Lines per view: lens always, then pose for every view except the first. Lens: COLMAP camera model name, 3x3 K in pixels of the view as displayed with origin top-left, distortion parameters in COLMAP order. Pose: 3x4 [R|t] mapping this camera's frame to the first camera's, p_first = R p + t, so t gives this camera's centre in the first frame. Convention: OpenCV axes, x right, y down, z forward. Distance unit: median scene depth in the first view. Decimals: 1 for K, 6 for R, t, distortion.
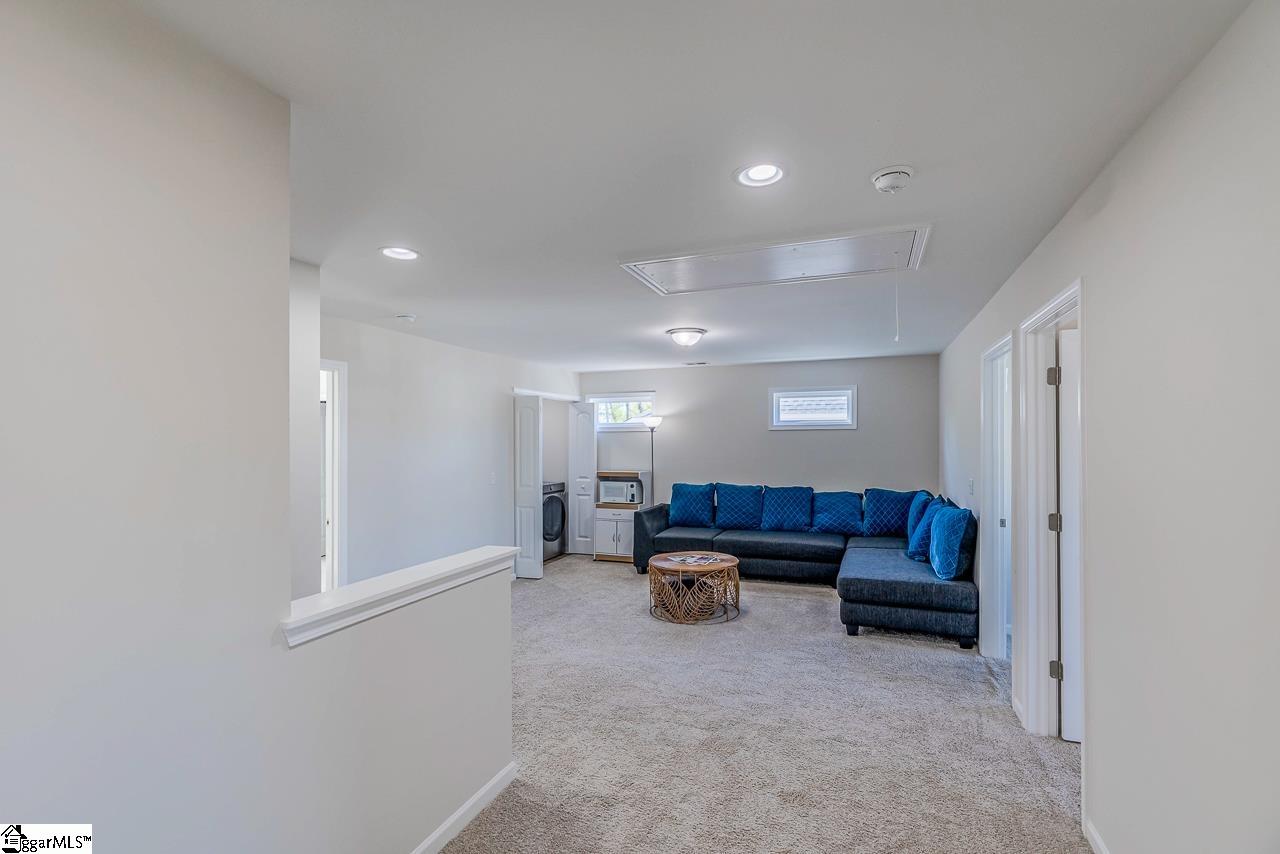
lens RADIAL K [[559.9, 0, 640.0], [0, 559.9, 427.0], [0, 0, 1]] dist [-0.000253, -0.000079]
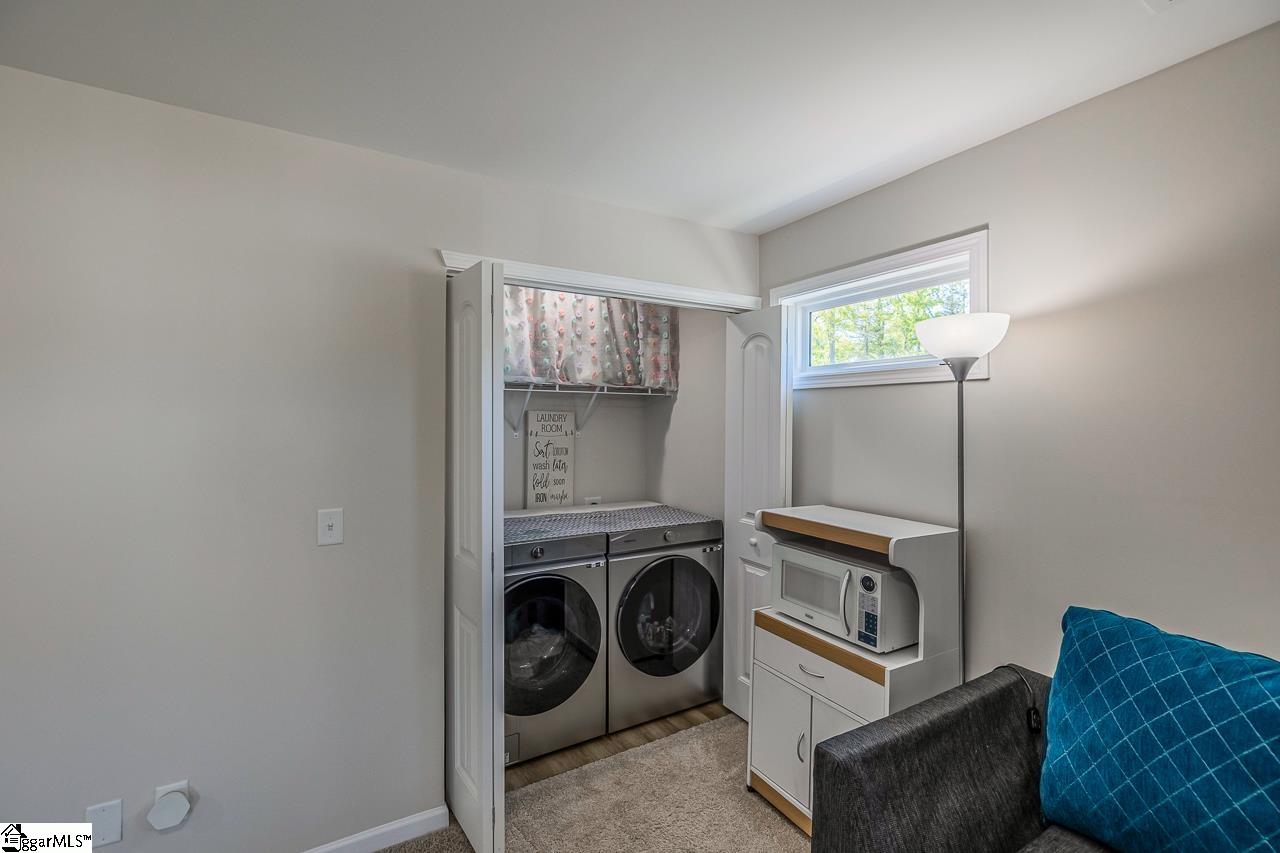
lens RADIAL K [[535.5, 0, 640.0], [0, 535.5, 426.5], [0, 0, 1]] dist [0.001195, 0.000087]
pose [[0.791975, 0.012512, -0.610425, 0.053481], [0.007691, 0.999506, 0.030465, 0.022044], [0.610505, -0.028822, 0.791488, 0.721625]]
